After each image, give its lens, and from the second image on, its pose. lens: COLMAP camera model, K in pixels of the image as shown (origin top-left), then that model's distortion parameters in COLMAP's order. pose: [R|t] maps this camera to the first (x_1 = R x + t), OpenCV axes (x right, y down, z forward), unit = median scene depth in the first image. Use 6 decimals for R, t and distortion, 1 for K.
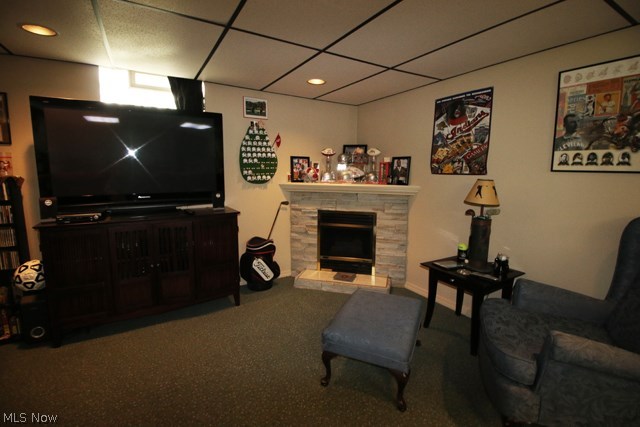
lens RADIAL K [[294.3, 0, 318.5], [0, 294.3, 209.6], [0, 0, 1]] dist [-0.001487, -0.000518]
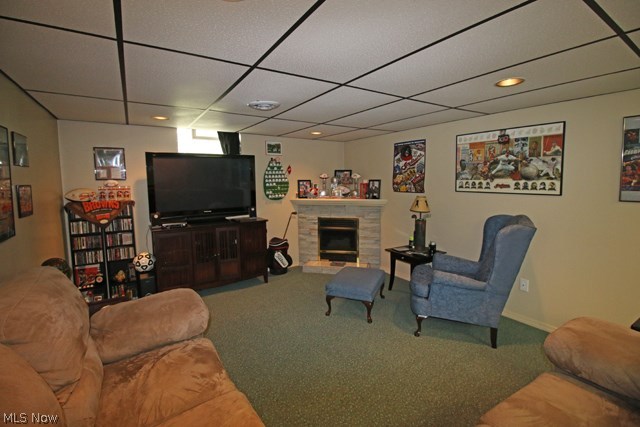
lens RADIAL K [[294.3, 0, 322.5], [0, 294.3, 211.3], [0, 0, 1]] dist [-0.001487, -0.000518]
pose [[0.998957, -0.021794, 0.040122, -0.047016], [0.022743, 0.999469, -0.023347, 0.006440], [-0.039592, 0.024235, 0.998922, -0.546932]]
